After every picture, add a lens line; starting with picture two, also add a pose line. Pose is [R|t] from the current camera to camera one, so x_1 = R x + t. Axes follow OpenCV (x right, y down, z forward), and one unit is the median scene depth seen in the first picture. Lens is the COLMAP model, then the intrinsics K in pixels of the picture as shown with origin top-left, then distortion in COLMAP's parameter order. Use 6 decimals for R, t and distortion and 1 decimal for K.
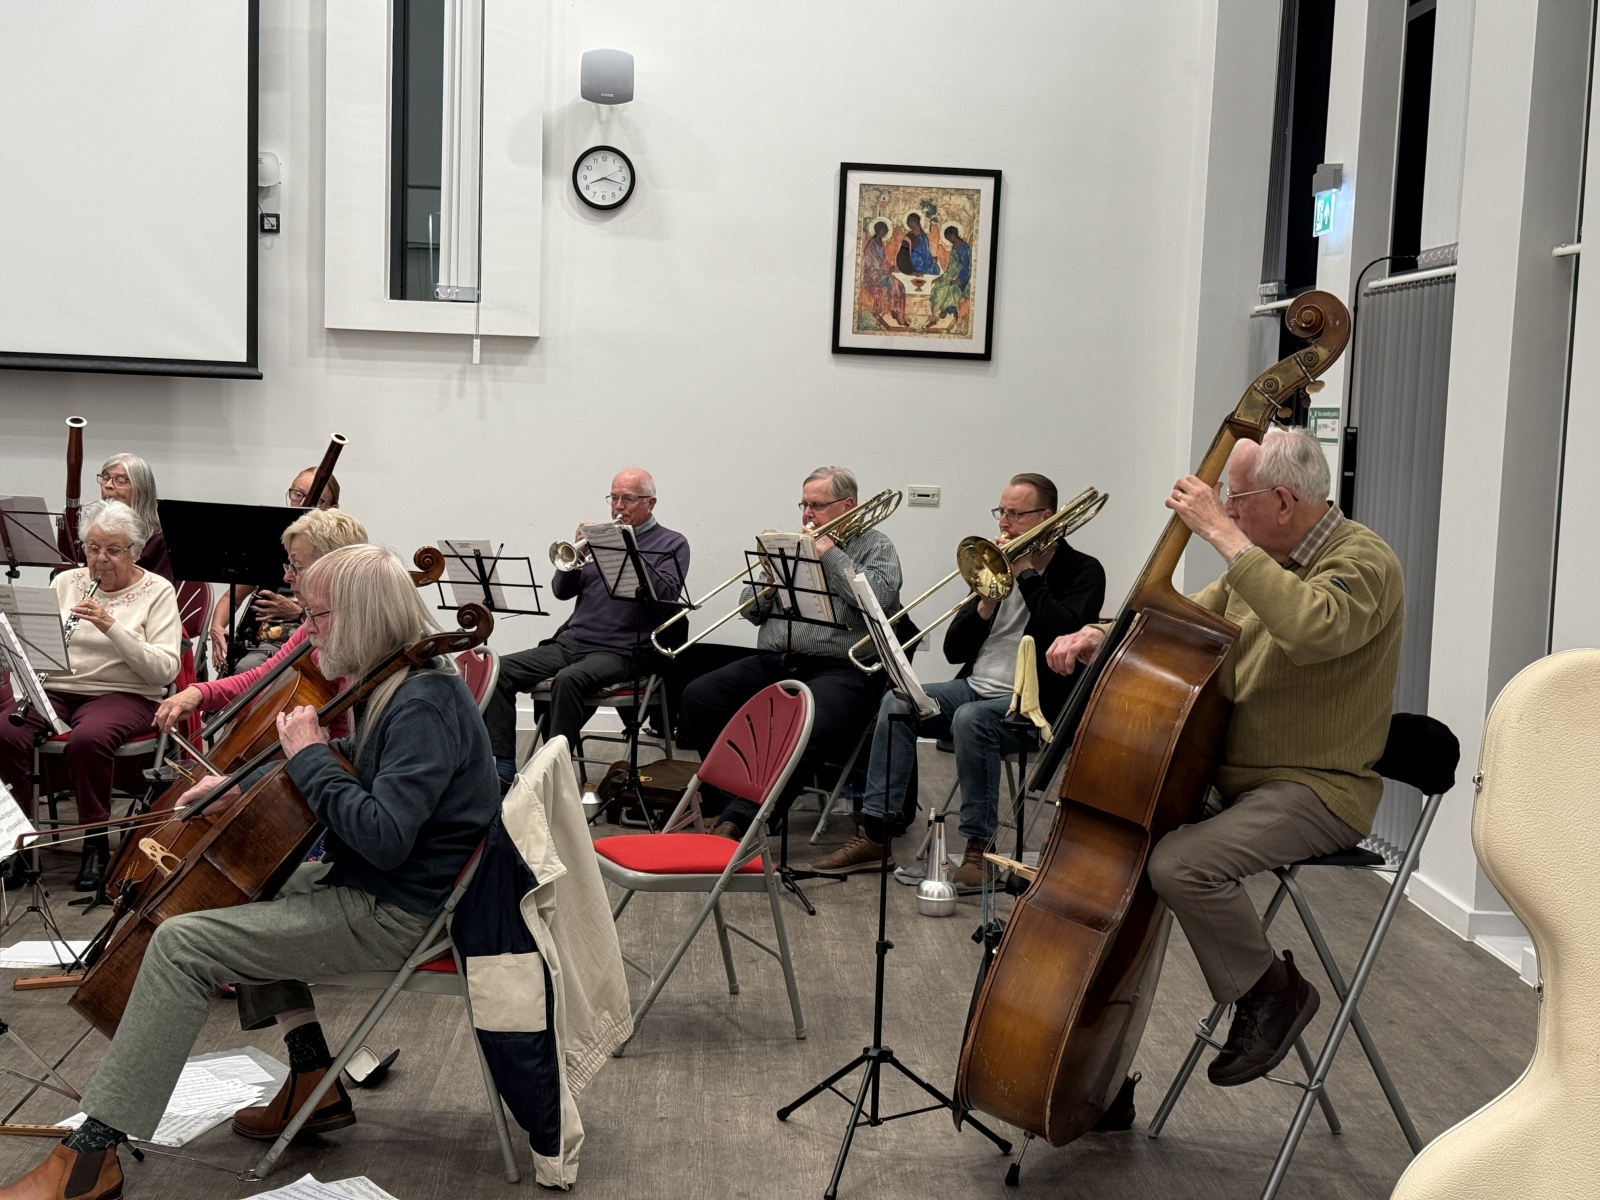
lens RADIAL K [[2210.9, 0, 798.3], [0, 2210.9, 597.9], [0, 0, 1]] dist [0.186185, -0.333980]
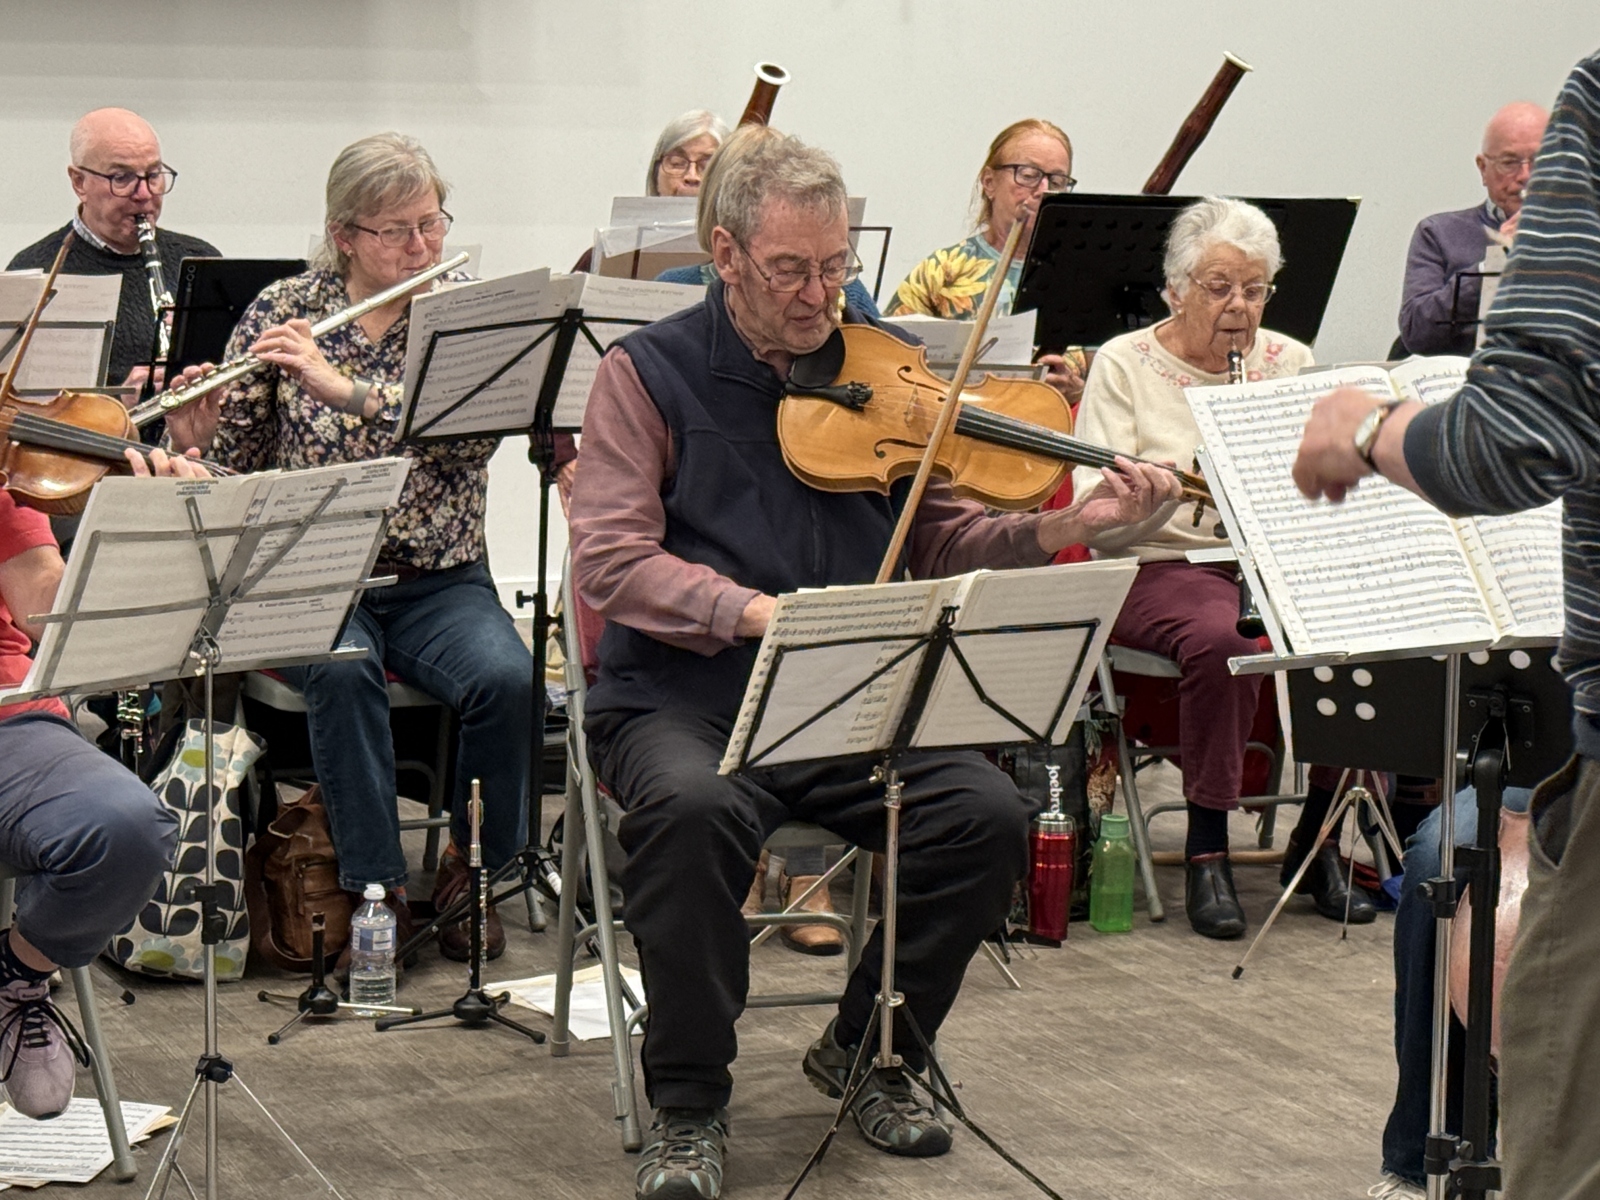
lens RADIAL K [[3933.5, 0, 807.0], [0, 3933.5, 628.7], [0, 0, 1]] dist [0.144052, 0.138610]
pose [[0.925442, -0.077071, 0.370967, -0.545889], [0.047205, 0.994918, 0.088941, -0.021175], [-0.375936, -0.064798, 0.924377, 0.121409]]
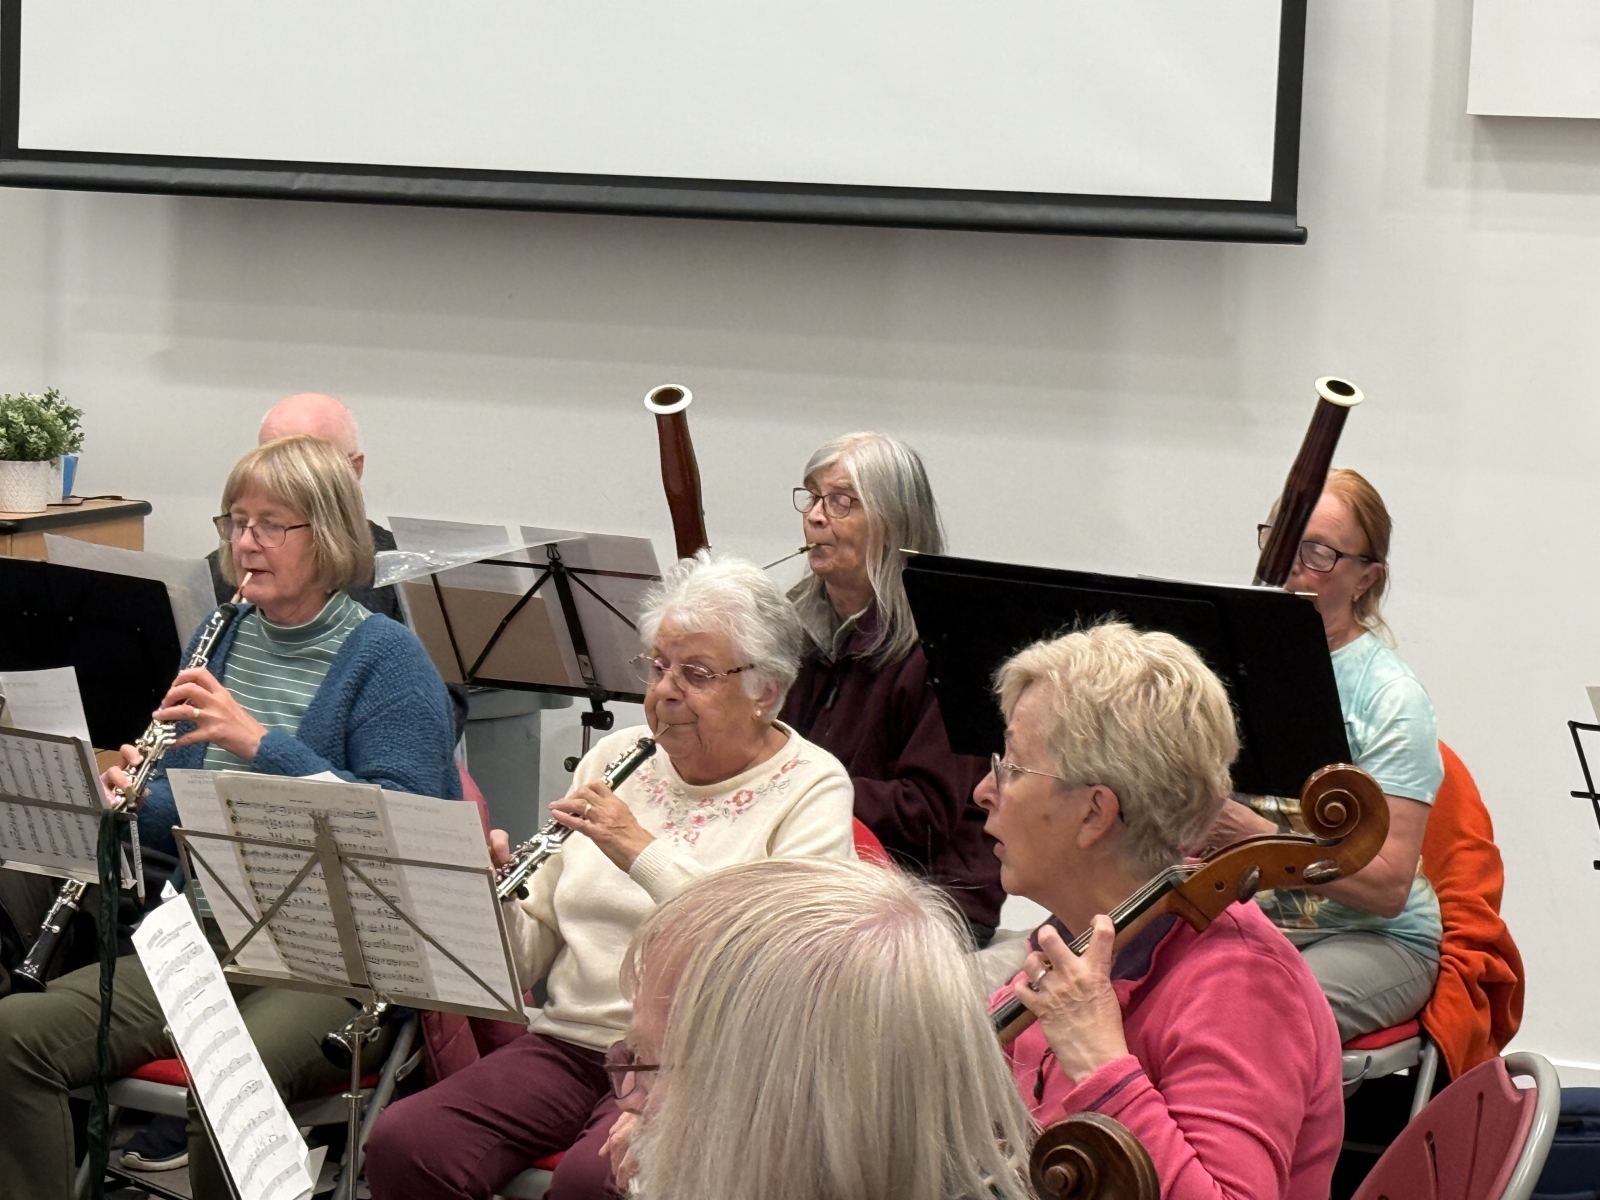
lens RADIAL K [[4576.4, 0, 800.0], [0, 4576.4, 600.0], [0, 0, 1]] dist [0.068462, 1.467523]
pose [[0.907557, 0.038690, -0.418143, 0.029326], [-0.045128, 0.998966, -0.005514, -0.023764], [0.417497, 0.023874, 0.908365, 0.201591]]
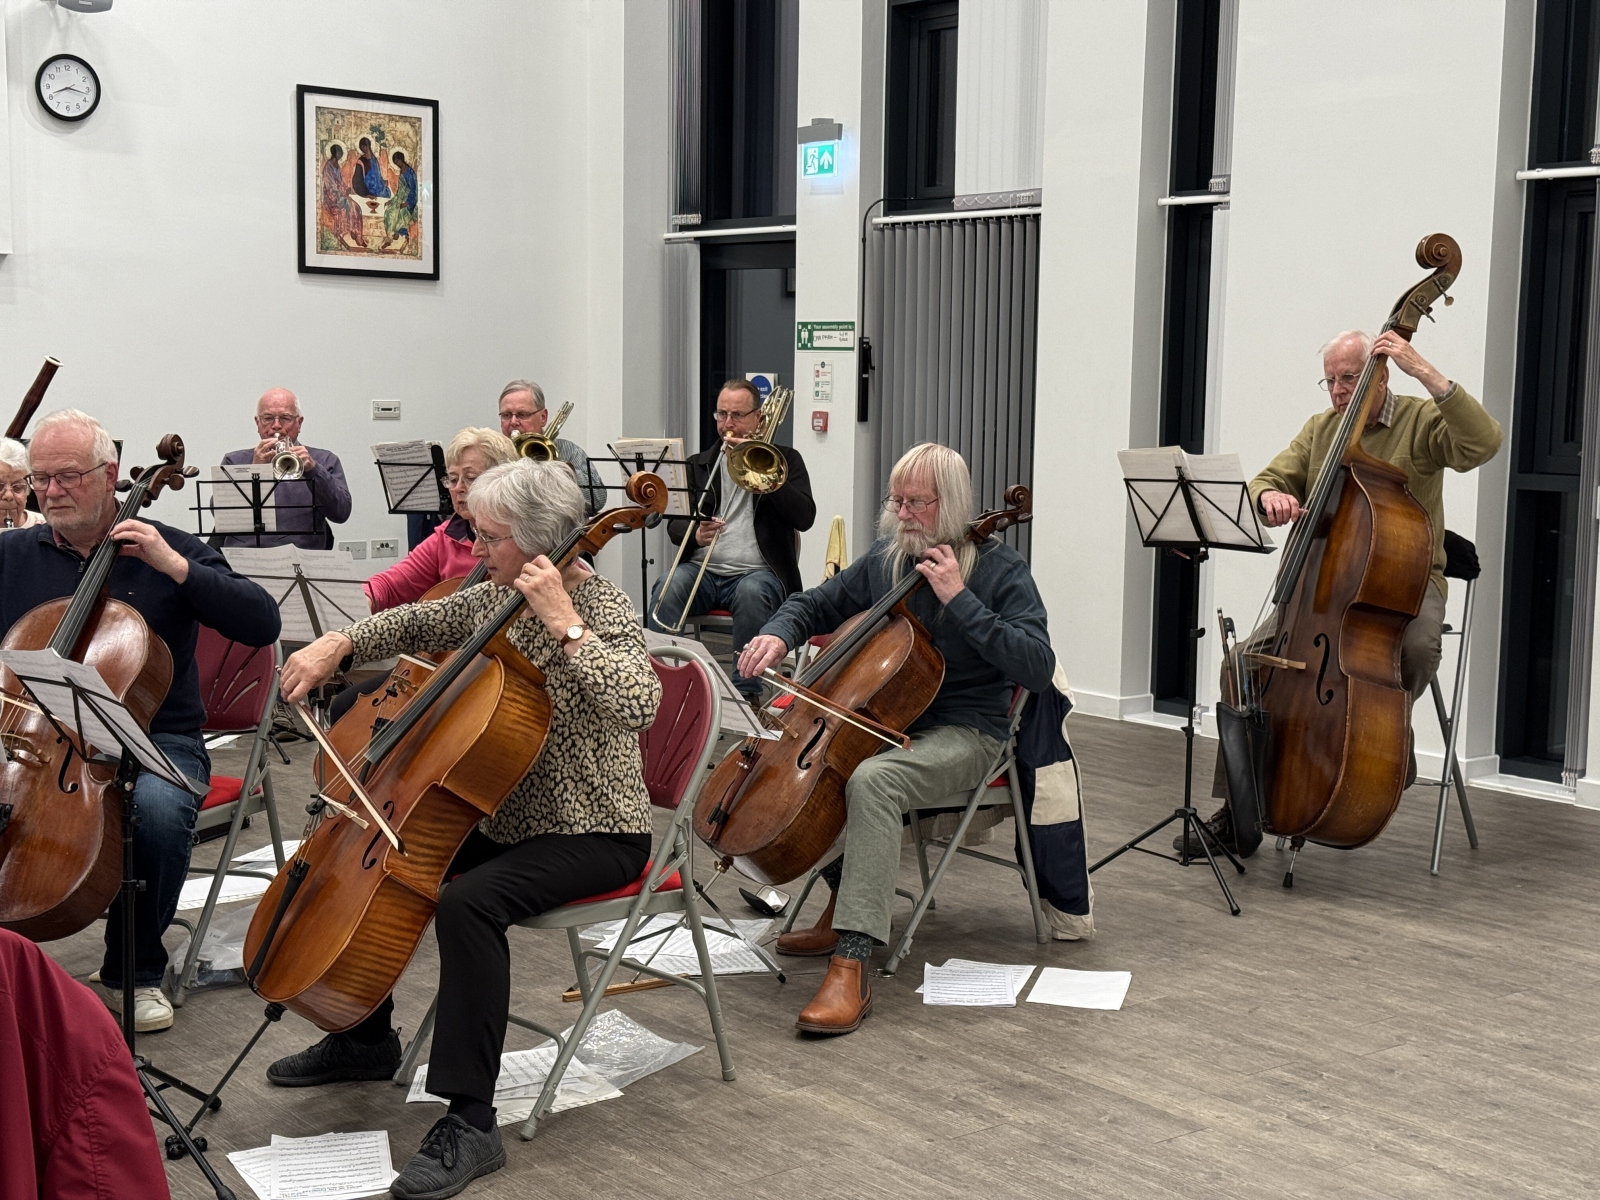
lens RADIAL K [[2211.5, 0, 803.9], [0, 2211.5, 598.8], [0, 0, 1]] dist [0.198643, -0.421946]
pose [[0.806631, -0.088981, 0.584319, -0.427242], [0.066009, 0.995980, 0.060546, -0.008046], [-0.587358, -0.010268, 0.809262, 0.028375]]
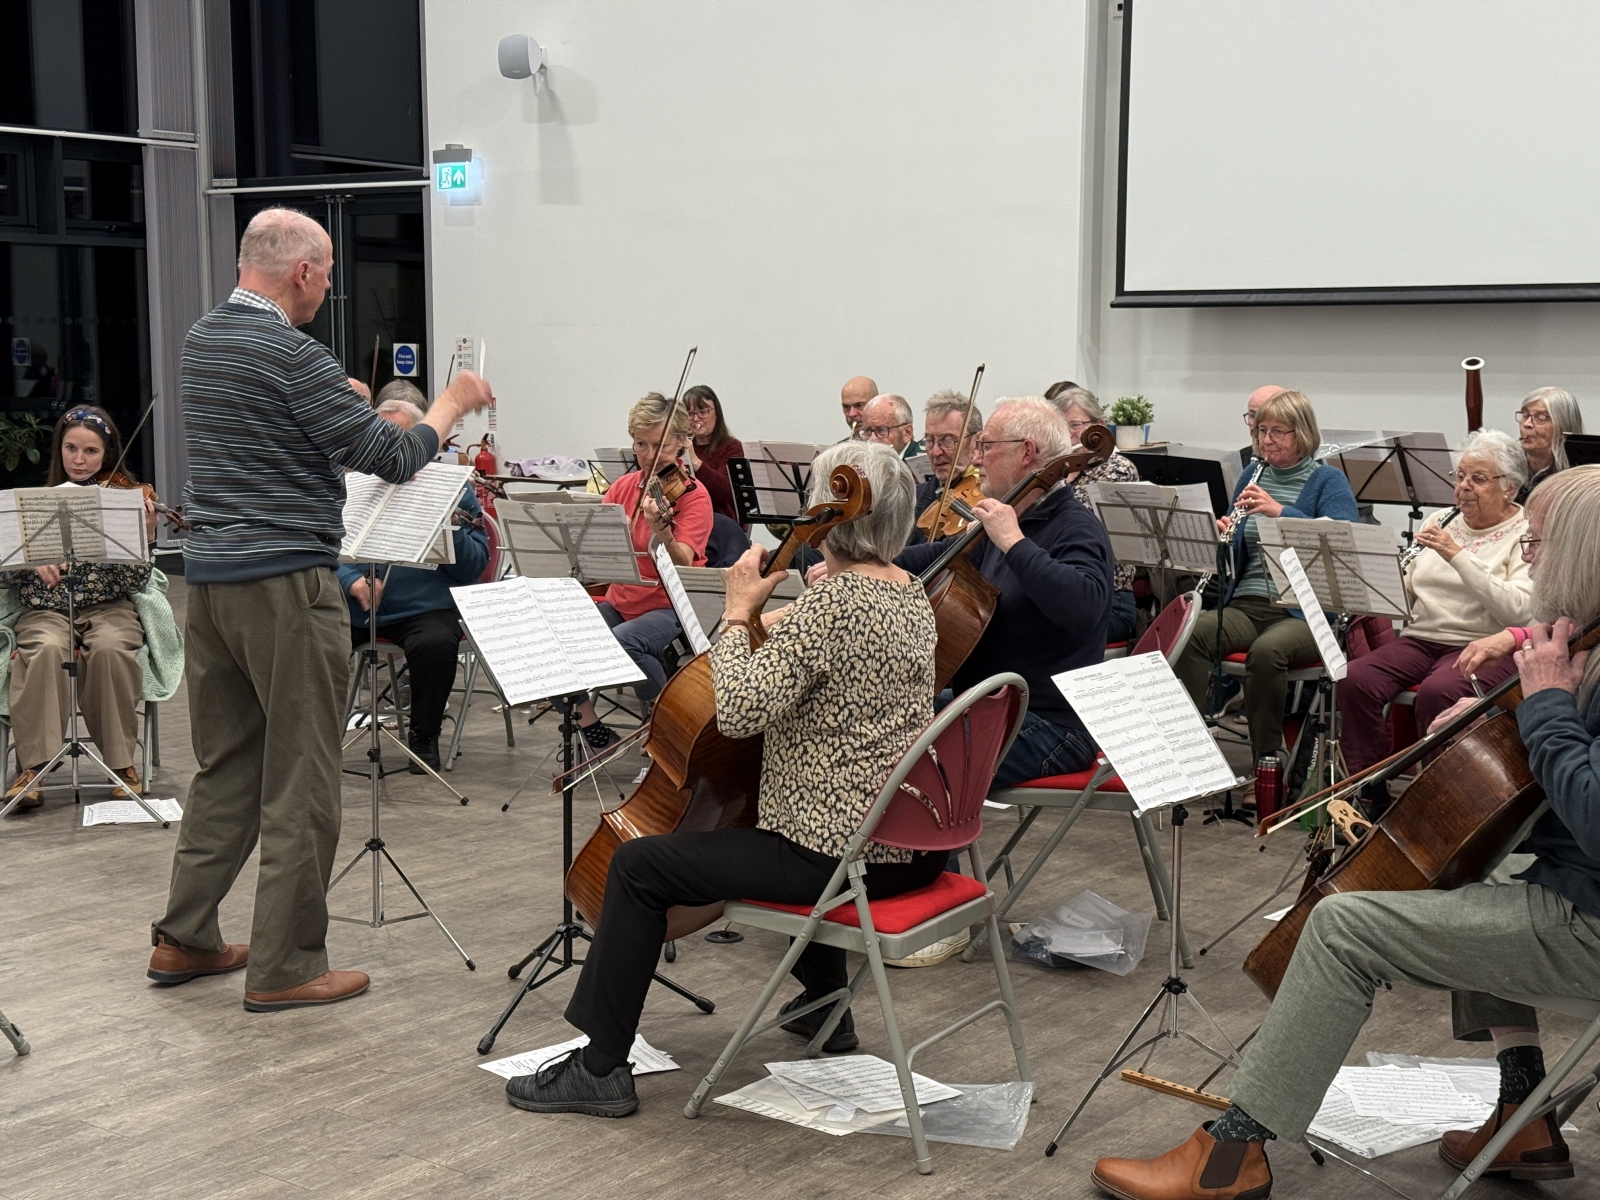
lens RADIAL K [[2210.0, 0, 792.1], [0, 2210.0, 595.8], [0, 0, 1]] dist [0.193343, -0.383172]
pose [[0.761795, 0.042994, -0.646390, 0.050591], [-0.031832, 0.999074, 0.028937, 0.003690], [0.647036, -0.001468, 0.762458, 0.088408]]
